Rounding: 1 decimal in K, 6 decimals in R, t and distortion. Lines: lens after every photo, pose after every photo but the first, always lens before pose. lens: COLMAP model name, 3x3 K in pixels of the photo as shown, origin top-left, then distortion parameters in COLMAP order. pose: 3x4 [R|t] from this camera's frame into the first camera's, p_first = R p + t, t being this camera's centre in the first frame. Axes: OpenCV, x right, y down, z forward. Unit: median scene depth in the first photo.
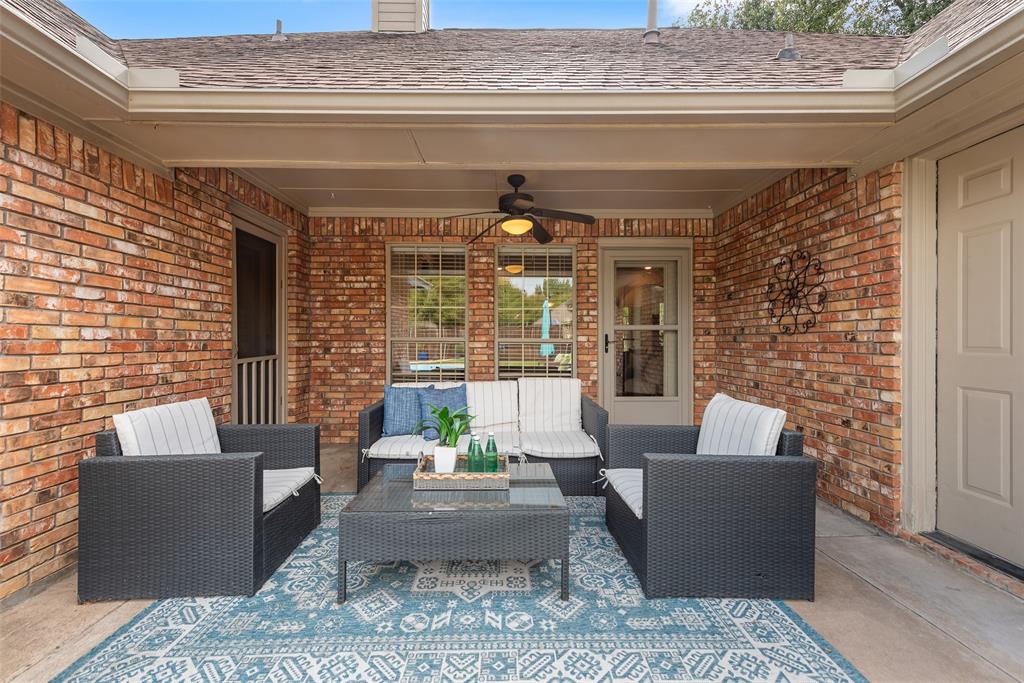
lens RADIAL K [[404.3, 0, 512.1], [0, 404.3, 339.7], [0, 0, 1]] dist [0.000370, -0.000326]
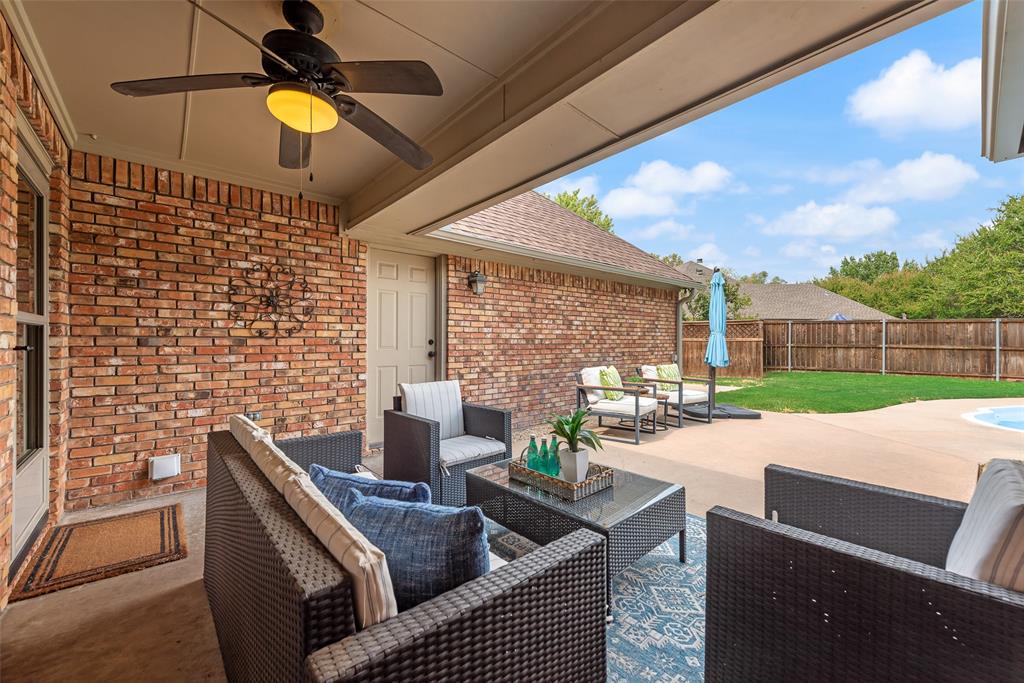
lens RADIAL K [[404.3, 0, 514.4], [0, 404.3, 345.2], [0, 0, 1]] dist [0.000370, -0.000326]
pose [[-0.650435, -0.007190, 0.759528, -0.597490], [-0.001745, 0.999967, 0.007971, -0.004593], [-0.759560, 0.003859, -0.650426, 1.253850]]
